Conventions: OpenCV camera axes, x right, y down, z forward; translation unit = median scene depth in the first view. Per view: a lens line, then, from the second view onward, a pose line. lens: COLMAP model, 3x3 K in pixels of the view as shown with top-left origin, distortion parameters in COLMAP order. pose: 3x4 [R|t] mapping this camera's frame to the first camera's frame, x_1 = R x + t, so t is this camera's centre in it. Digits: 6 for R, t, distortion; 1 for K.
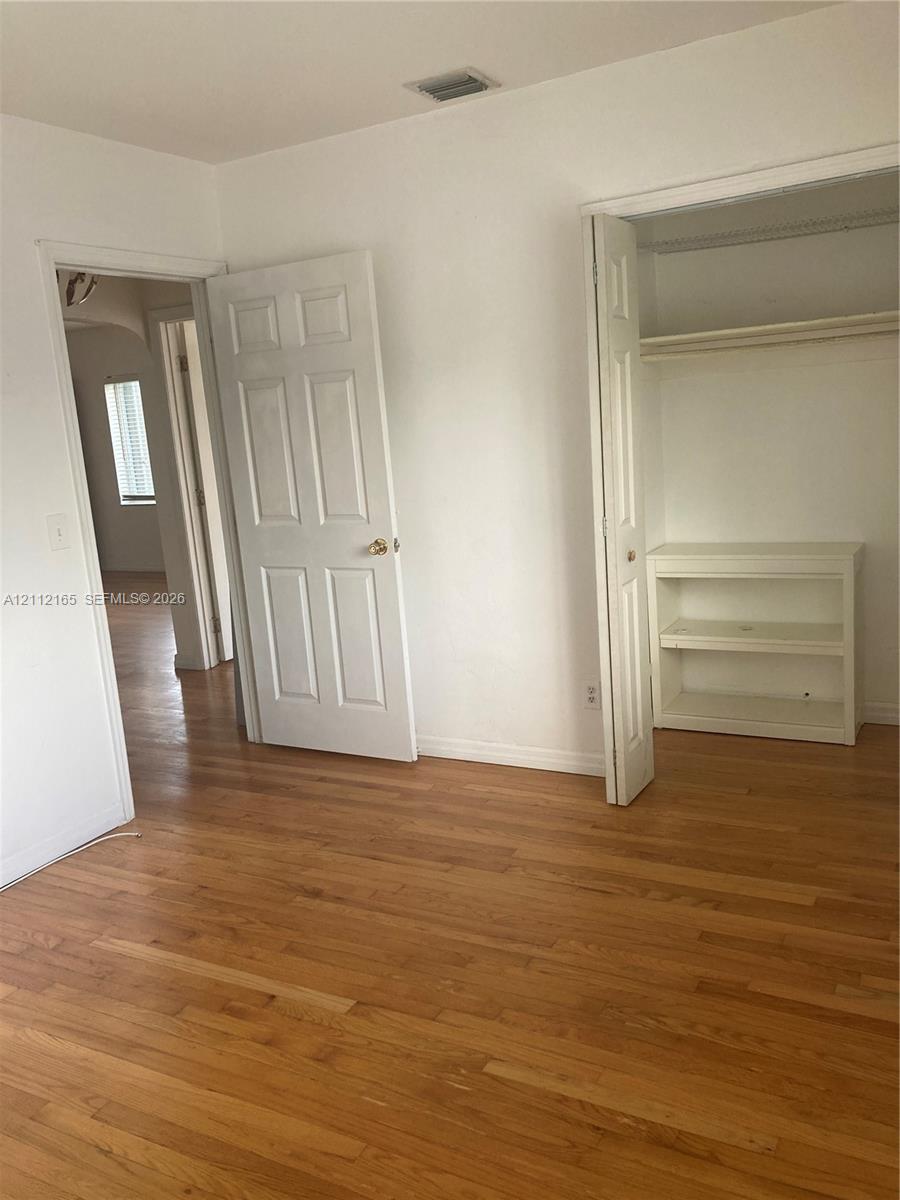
lens RADIAL K [[989.9, 0, 450.0], [0, 989.9, 600.0], [0, 0, 1]] dist [0.040124, -0.006986]
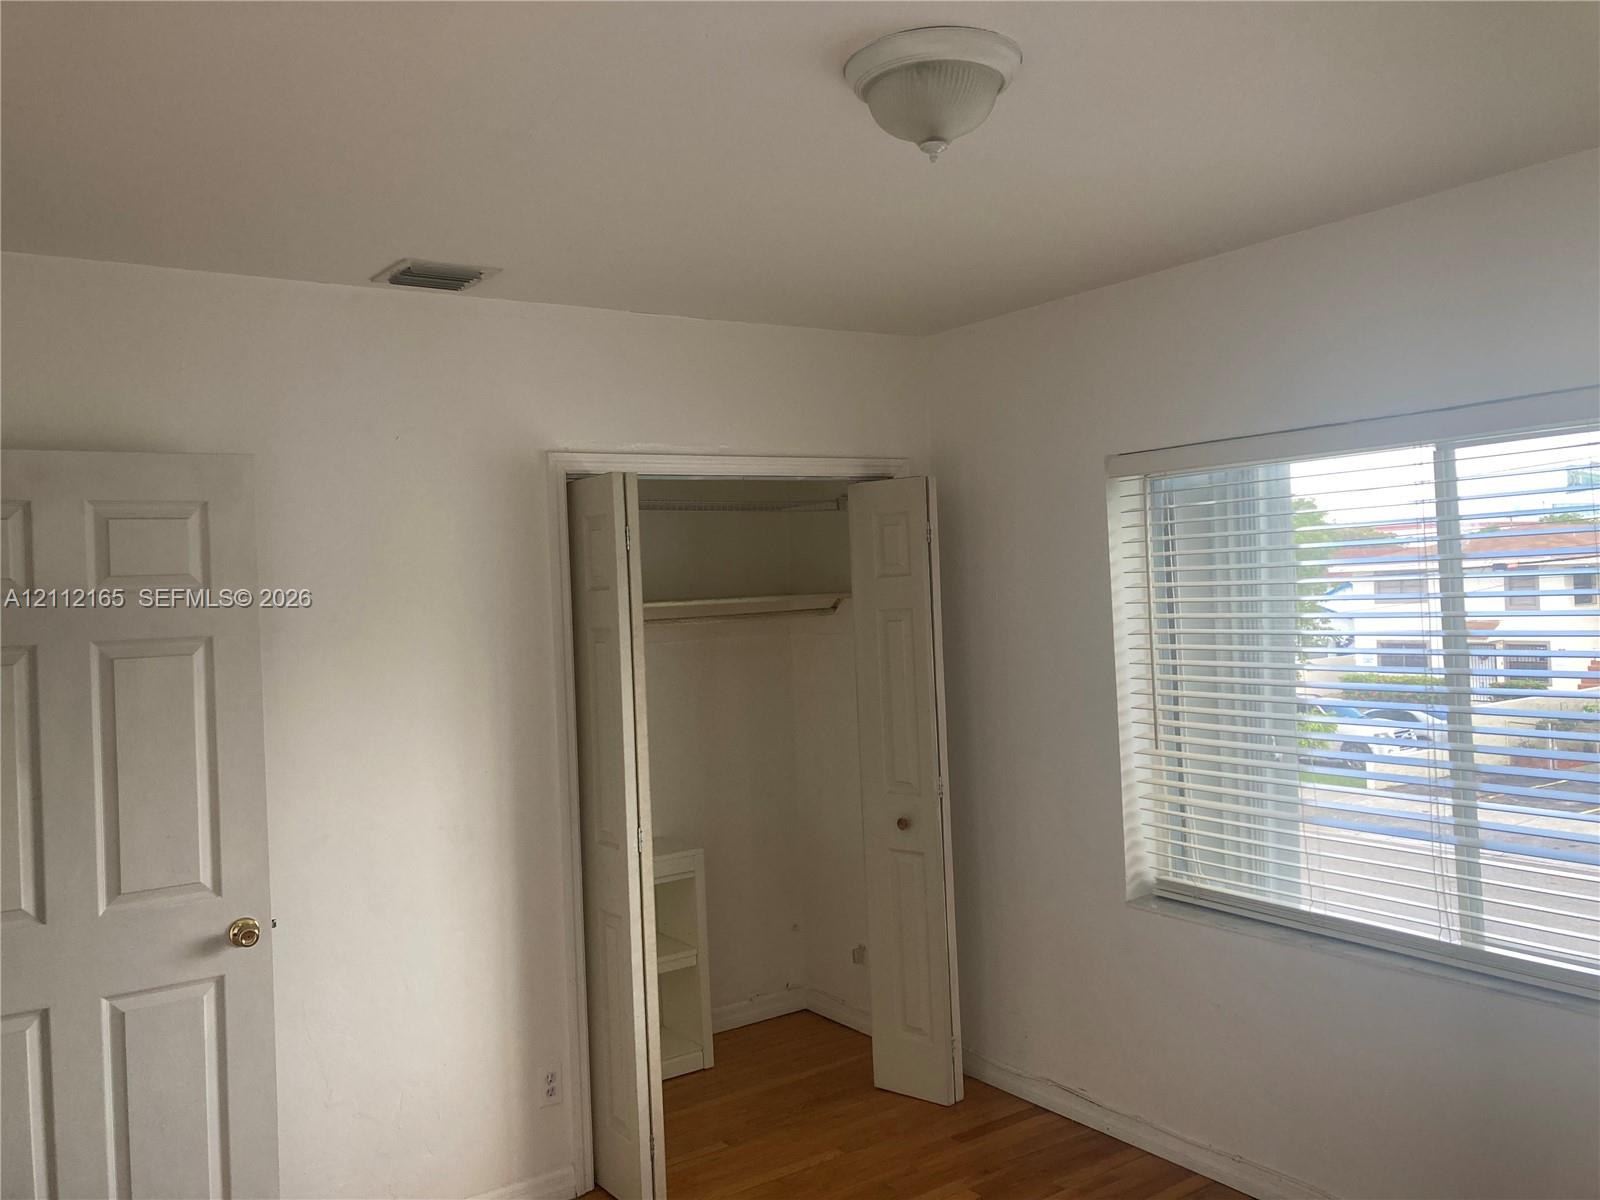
lens RADIAL K [[1319.9, 0, 811.2], [0, 1319.9, 595.6], [0, 0, 1]] dist [0.040124, -0.006986]
pose [[0.444359, 0.057089, 0.894028, -0.650963], [0.183175, 0.971093, -0.153054, -0.067082], [-0.876922, 0.231774, 0.421056, 0.336897]]
